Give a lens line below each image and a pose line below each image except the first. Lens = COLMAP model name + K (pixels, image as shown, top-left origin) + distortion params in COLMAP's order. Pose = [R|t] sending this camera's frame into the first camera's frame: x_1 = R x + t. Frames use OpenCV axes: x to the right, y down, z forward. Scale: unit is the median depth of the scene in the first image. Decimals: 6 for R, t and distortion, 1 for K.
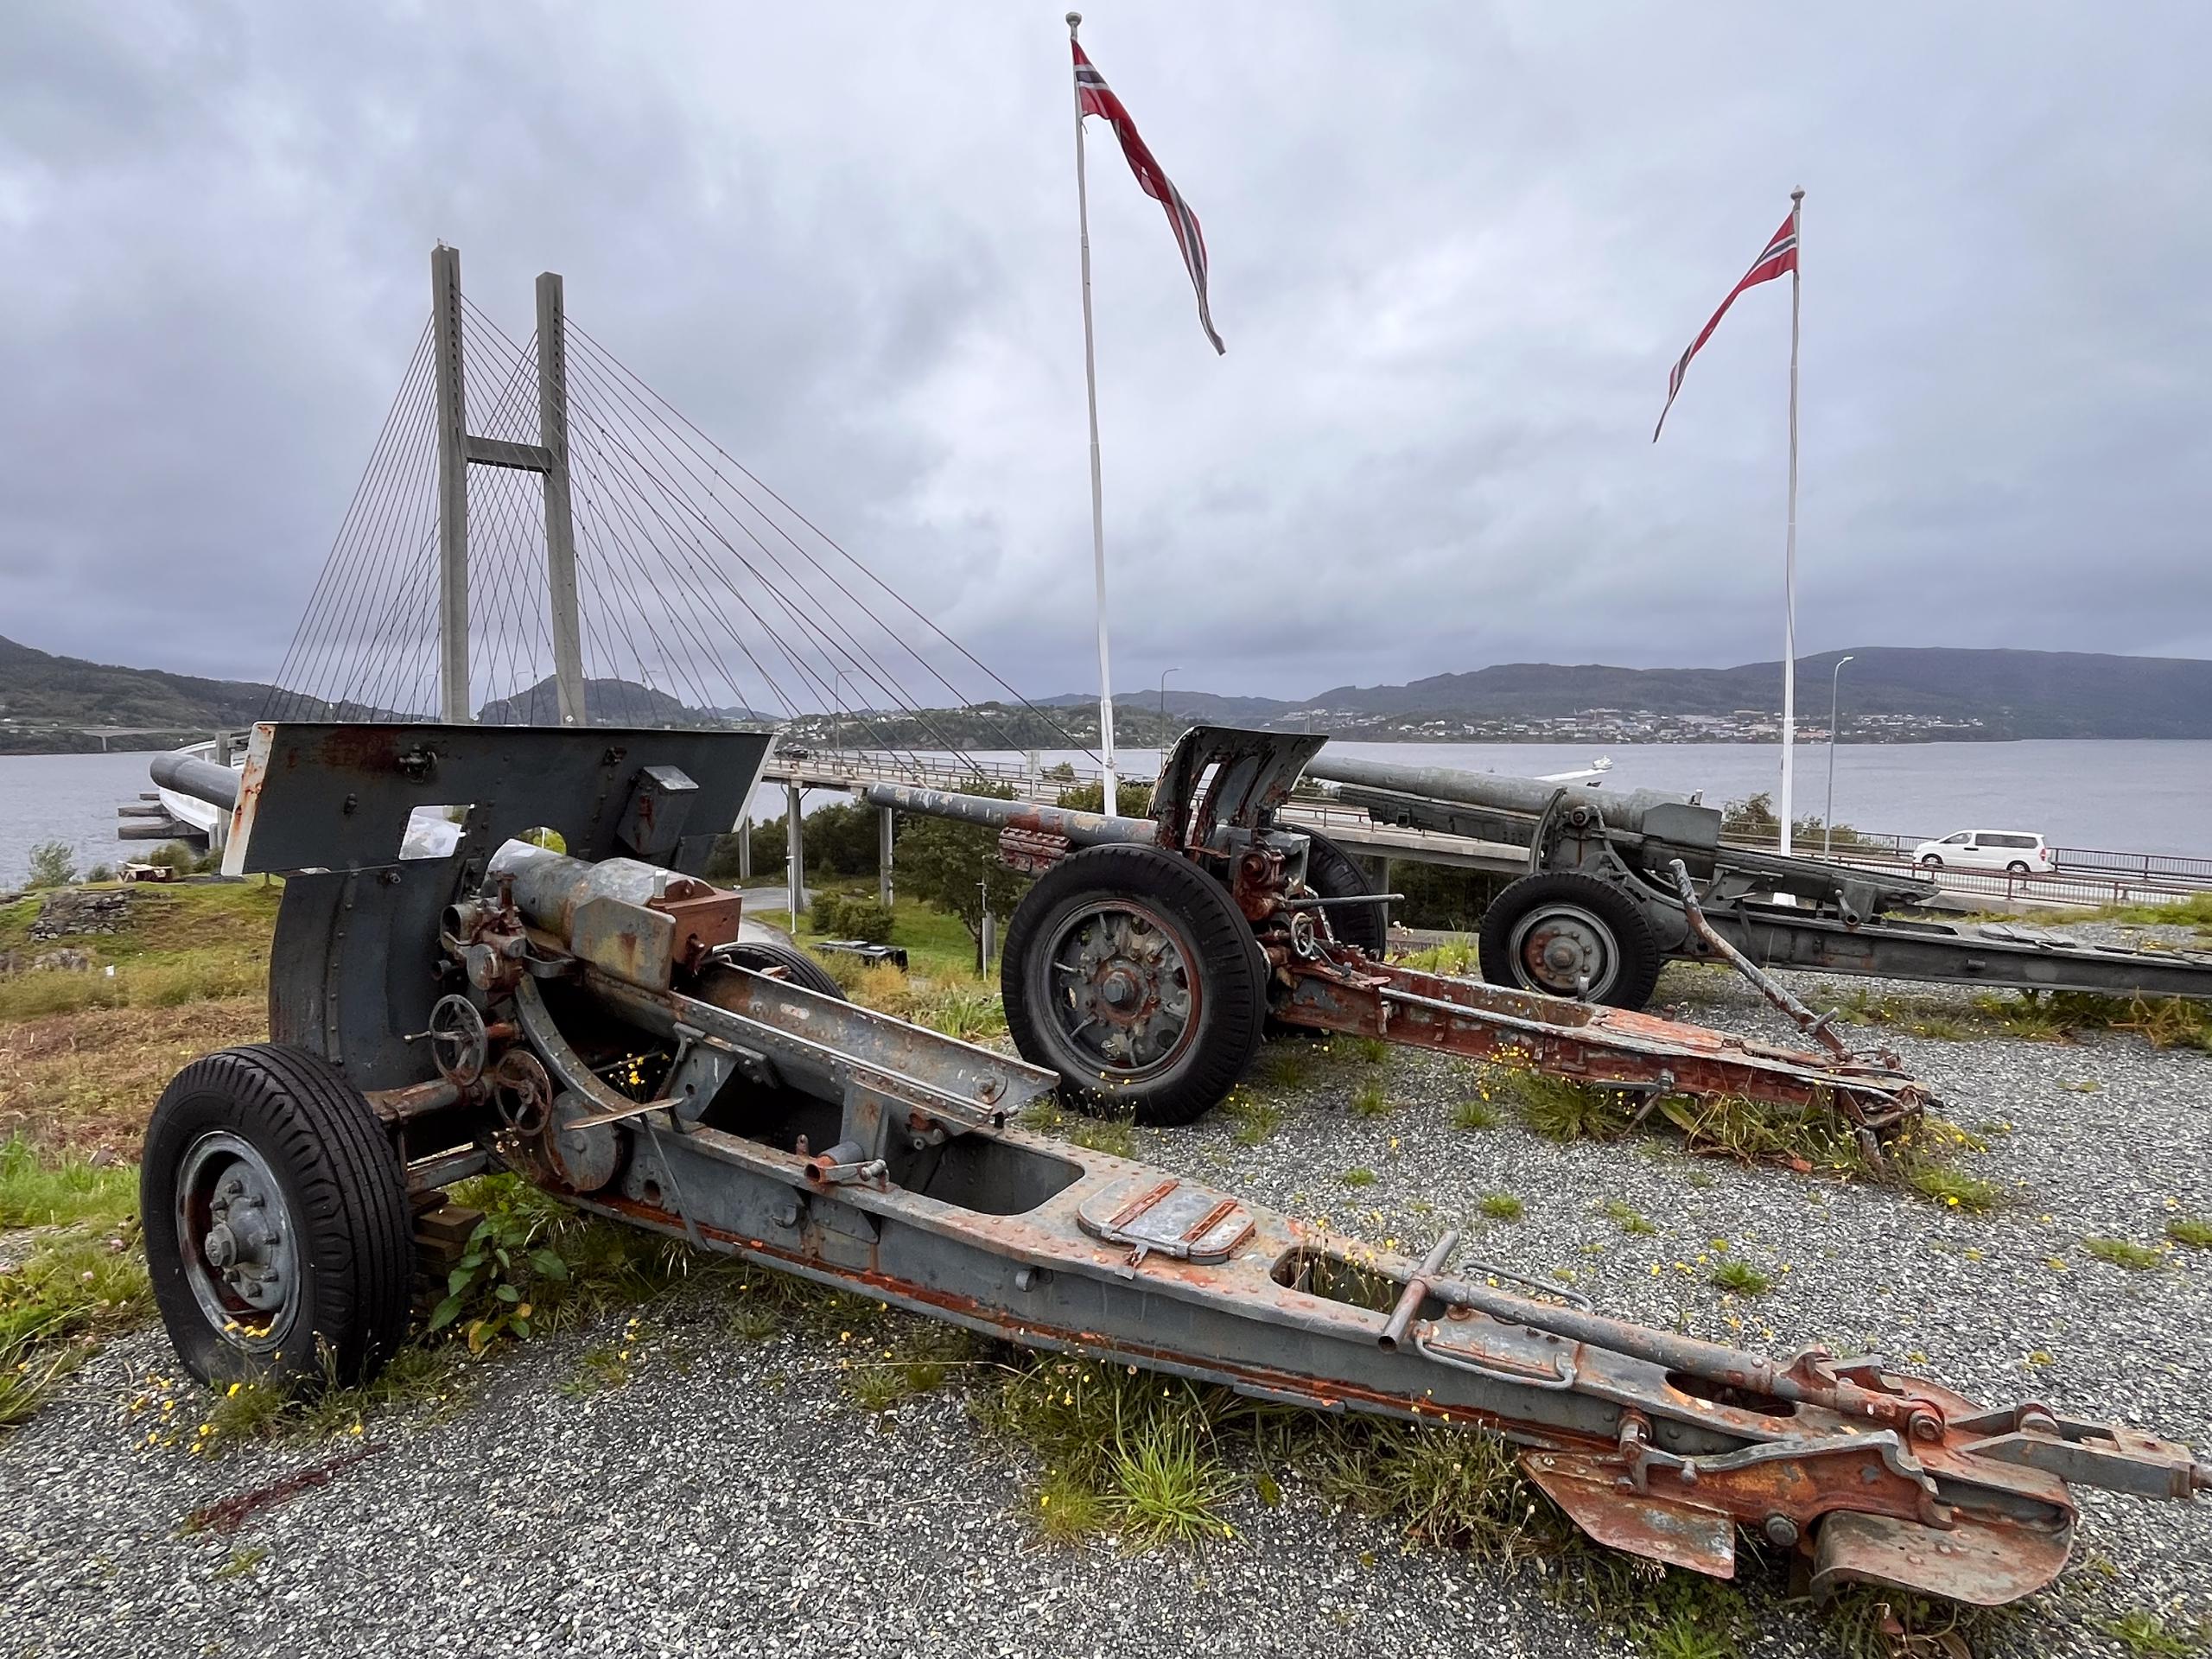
lens RADIAL K [[1180.2, 0, 1107.0], [0, 1180.2, 831.9], [0, 0, 1]] dist [-0.007220, 0.003397]
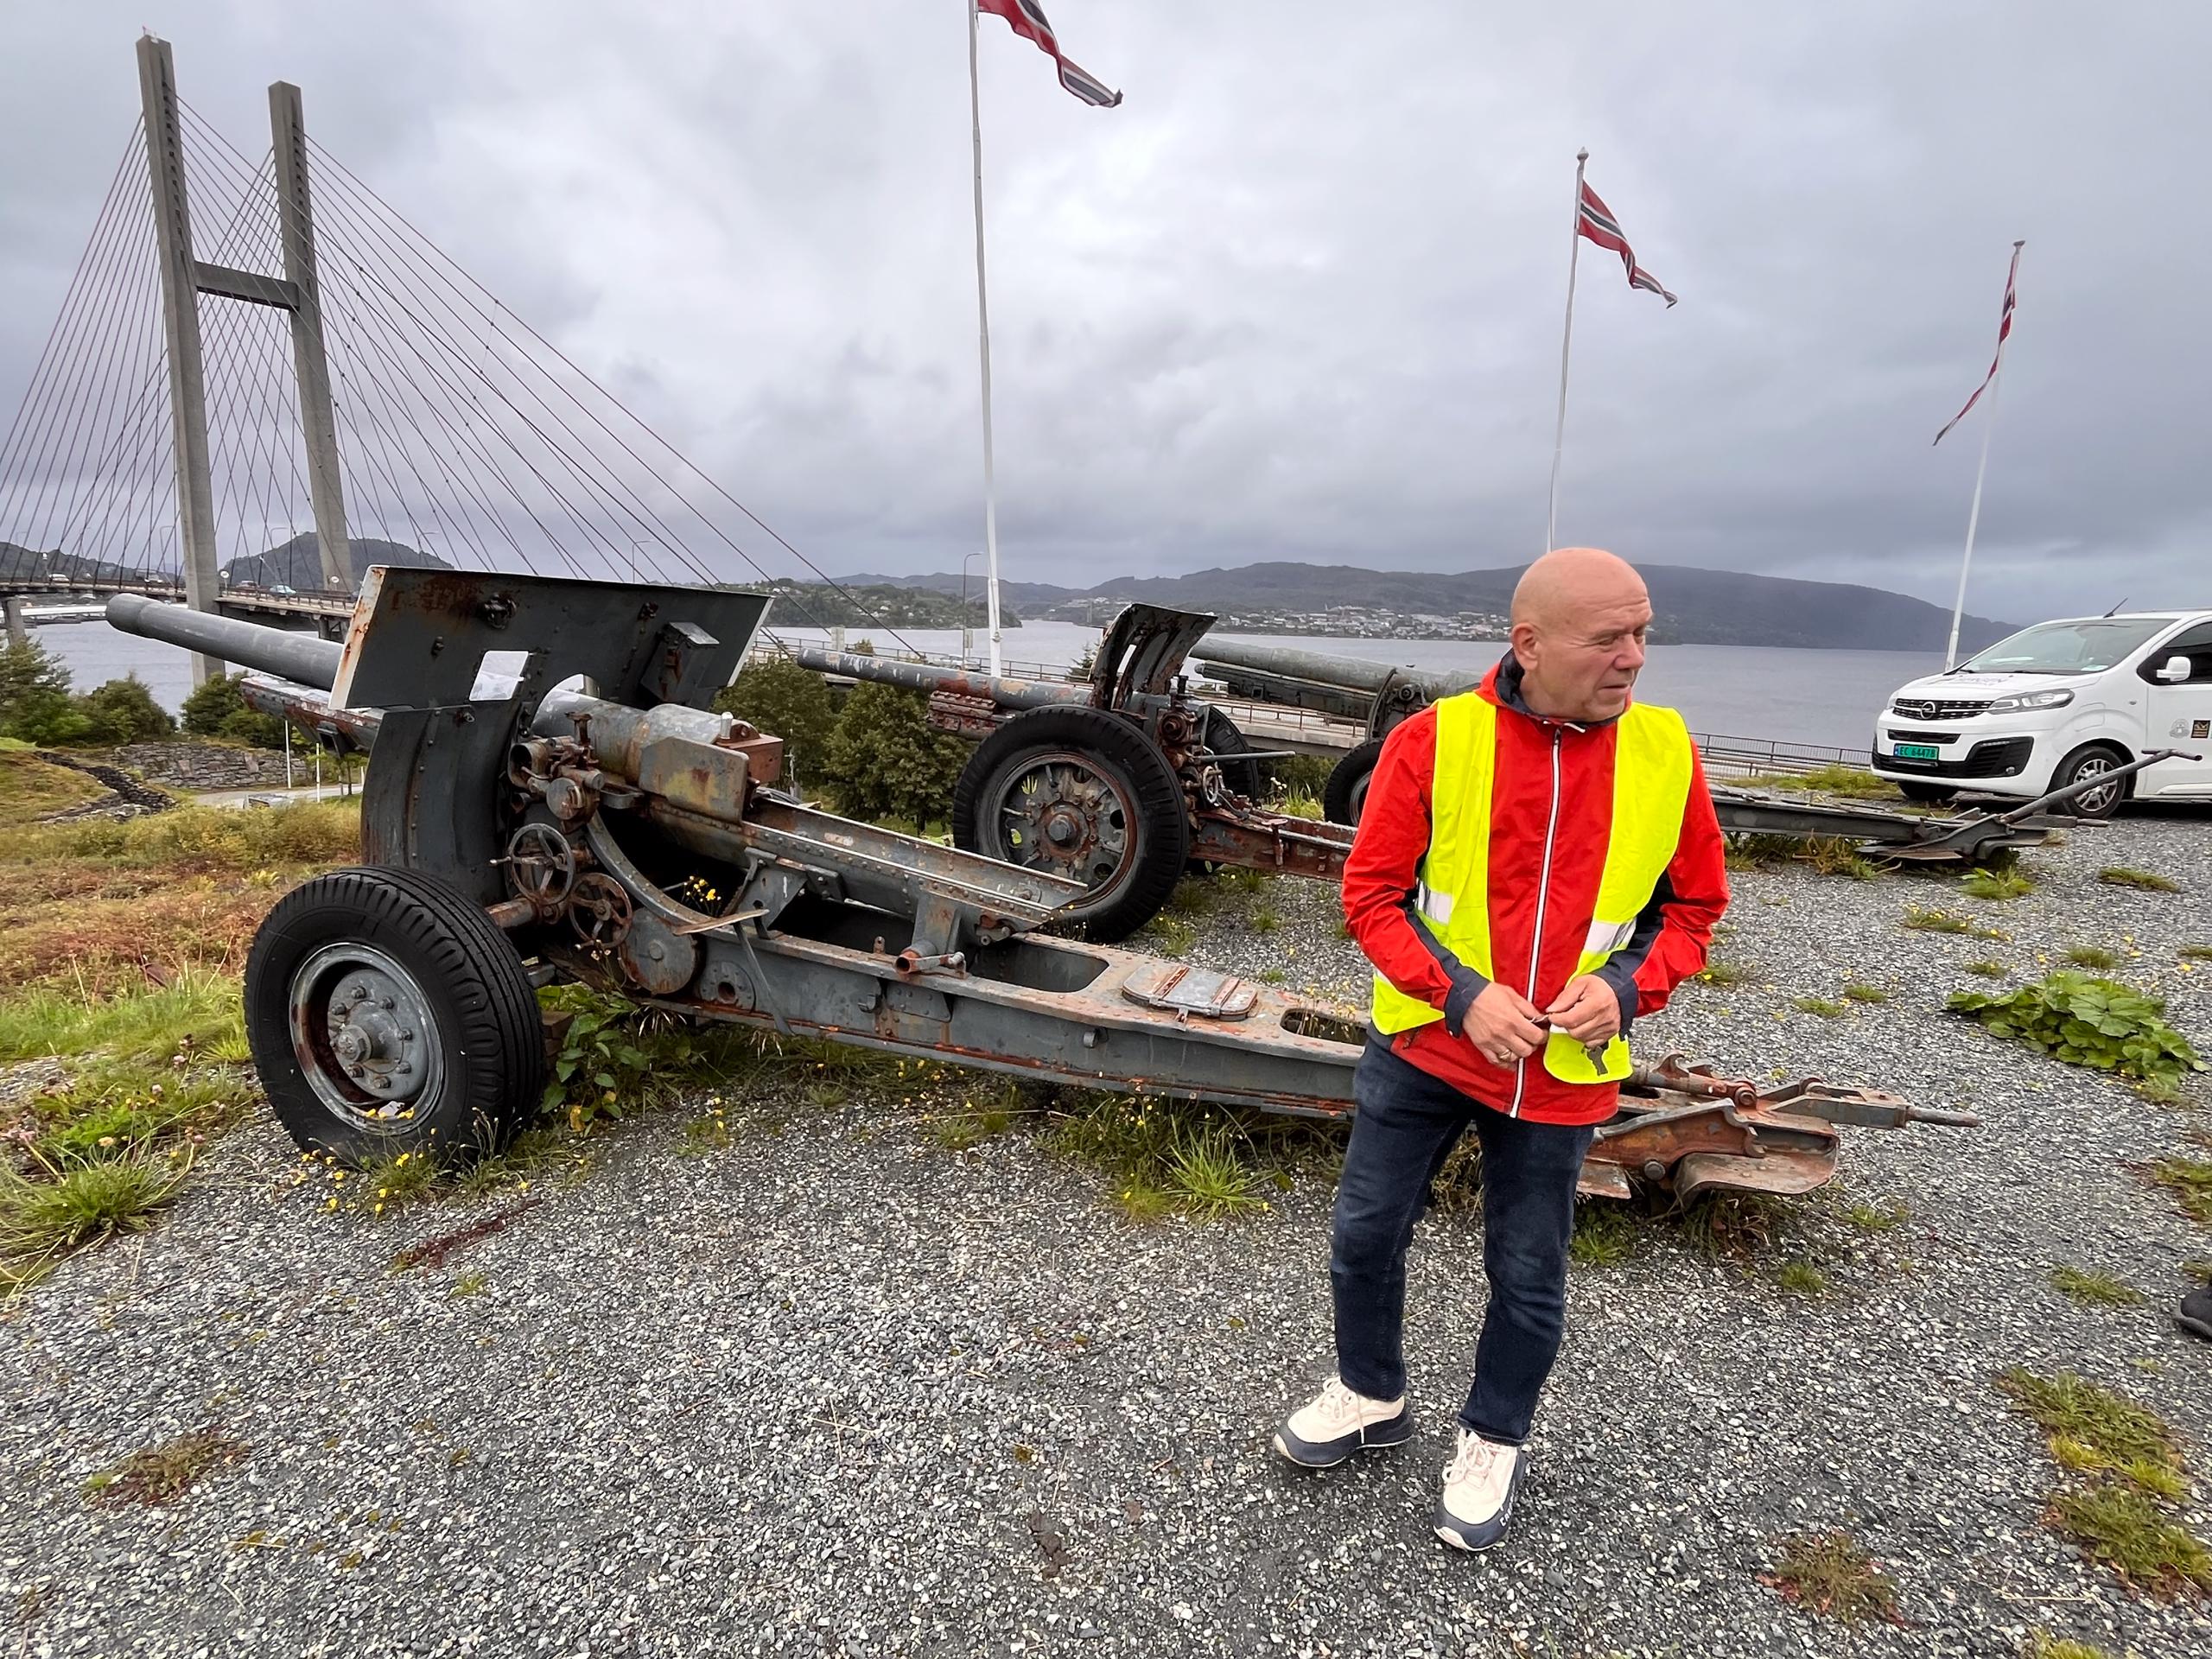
lens RADIAL K [[1096.1, 0, 1099.0], [0, 1096.1, 824.6], [0, 0, 1]] dist [0.001156, -0.003504]
pose [[0.984082, -0.001059, 0.177710, -0.218152], [-0.017377, 0.994616, 0.102157, 0.024994], [-0.176861, -0.103619, 0.978766, -0.104874]]
